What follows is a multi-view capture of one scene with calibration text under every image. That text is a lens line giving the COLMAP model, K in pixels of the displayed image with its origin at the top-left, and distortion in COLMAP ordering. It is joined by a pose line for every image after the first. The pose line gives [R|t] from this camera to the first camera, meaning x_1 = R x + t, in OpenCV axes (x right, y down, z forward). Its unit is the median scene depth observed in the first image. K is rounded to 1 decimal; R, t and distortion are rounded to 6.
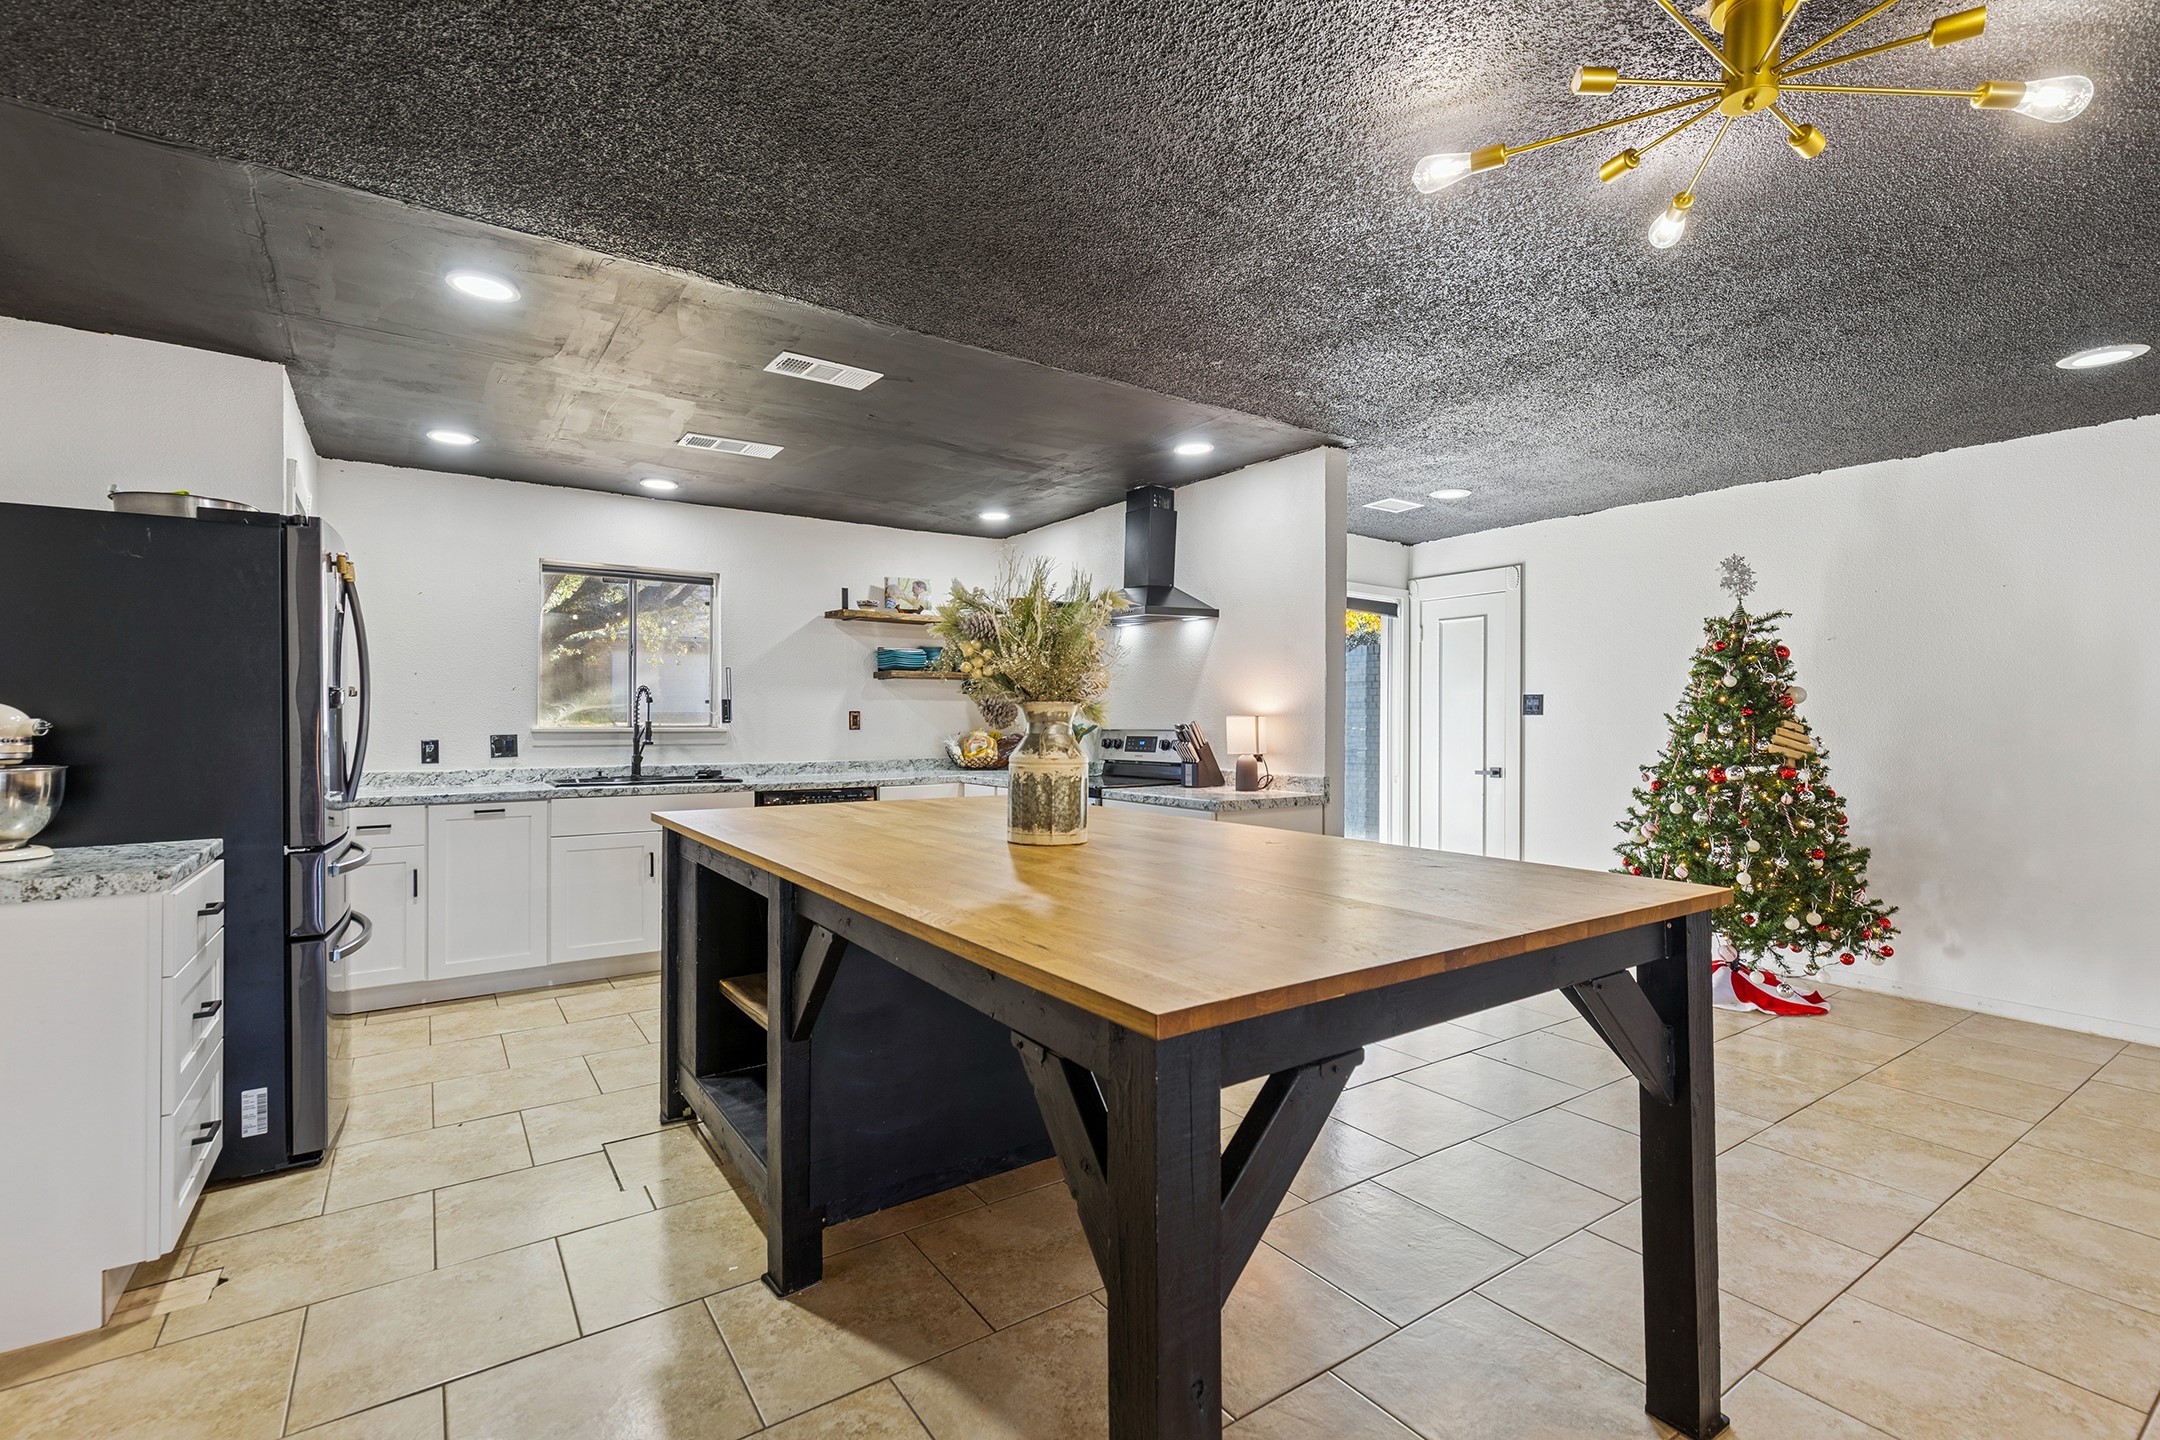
lens RADIAL K [[972.0, 0, 1092.6], [0, 972.0, 718.5], [0, 0, 1]] dist [0.001298, -0.000123]
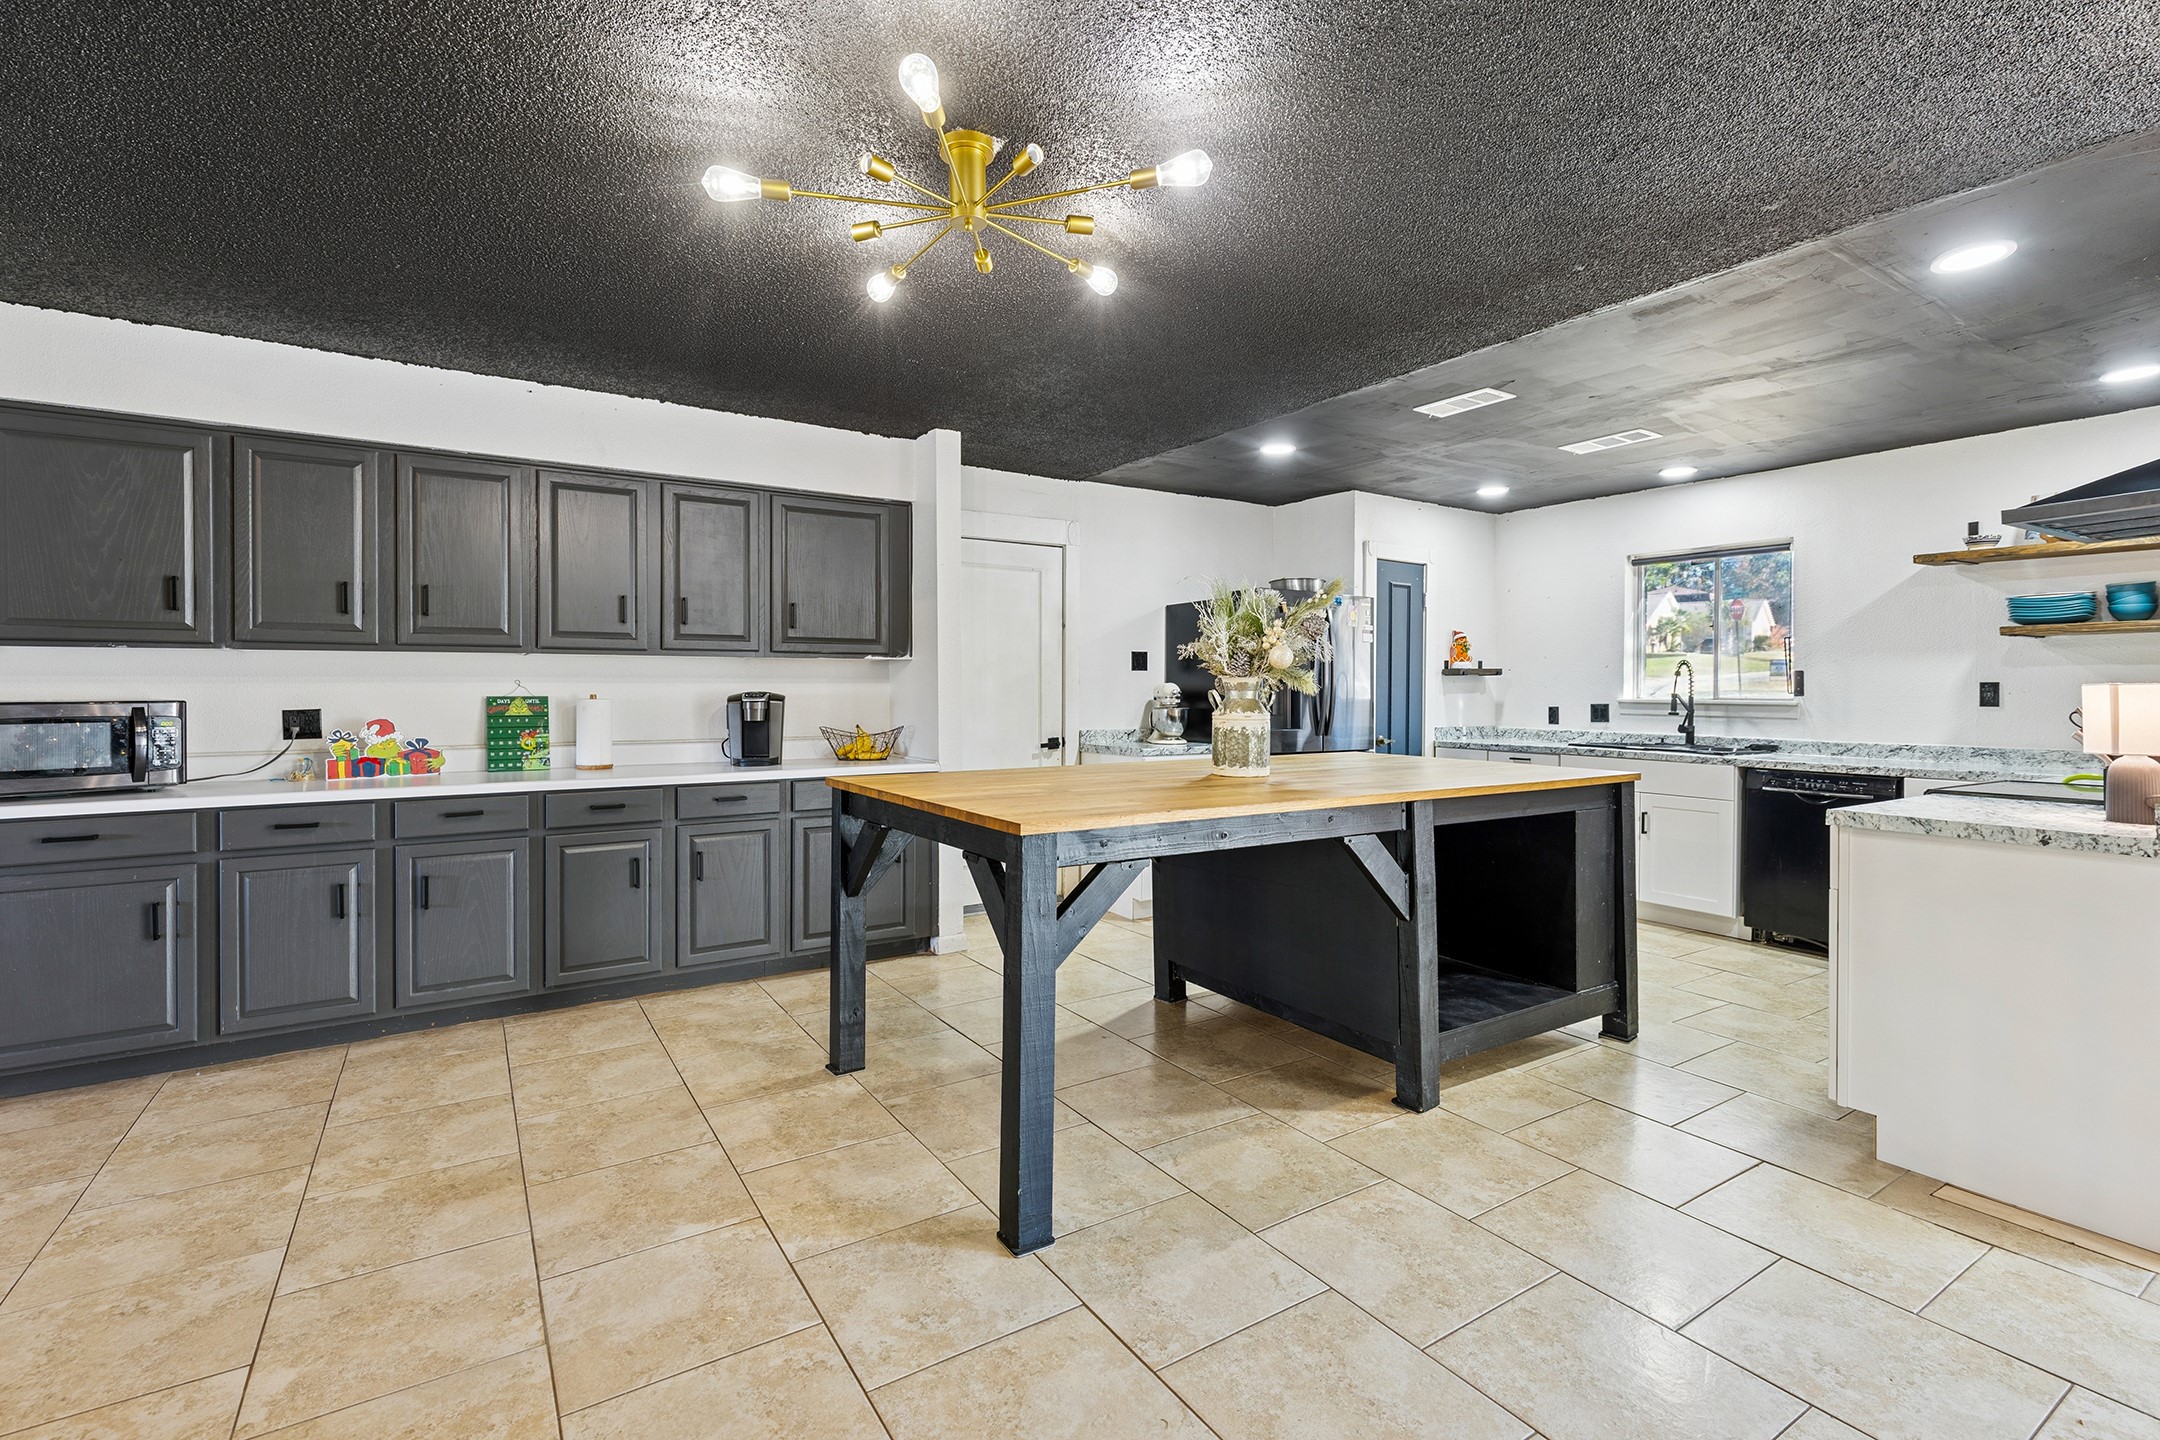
lens RADIAL K [[969.9, 0, 1087.4], [0, 969.9, 693.0], [0, 0, 1]] dist [0.008735, -0.000638]
pose [[-0.031213, 0.004360, -0.999503, 0.631810], [-0.003677, 0.999983, 0.004477, 0.000060], [0.999506, 0.003815, -0.031196, 0.377261]]
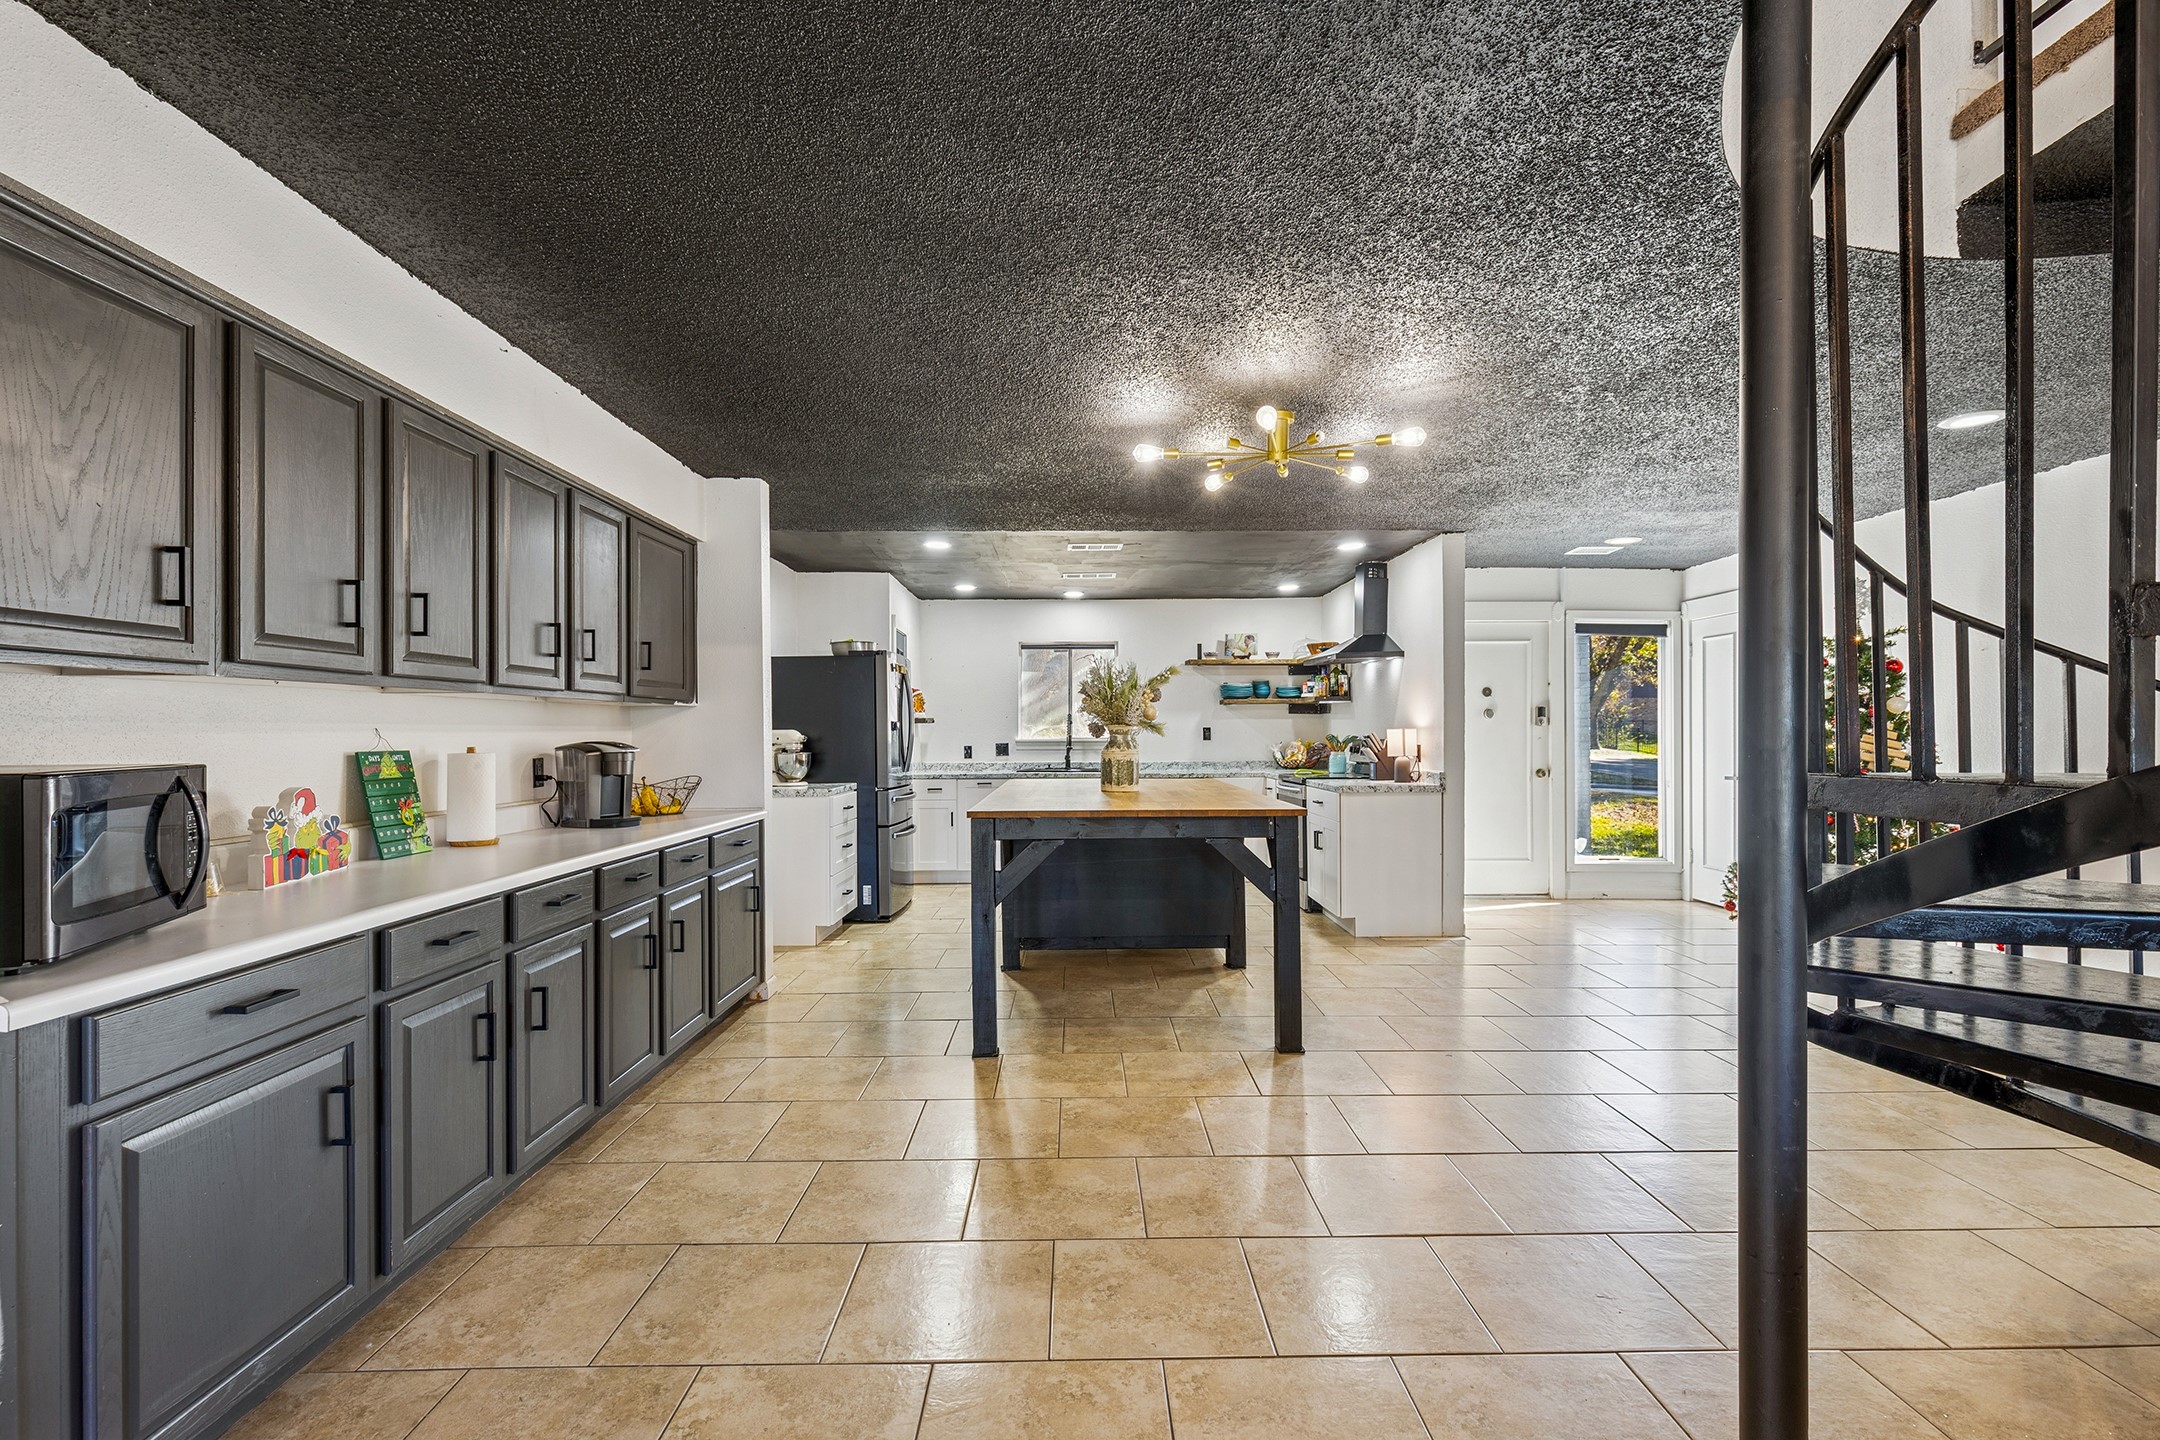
lens RADIAL K [[961.0, 0, 1075.3], [0, 961.0, 730.1], [0, 0, 1]] dist [0.004503, 0.000164]
pose [[0.821532, -0.008591, -0.570097, 0.491617], [0.007498, 0.999963, -0.004263, 0.001305], [0.570113, -0.000773, 0.821566, -0.356538]]
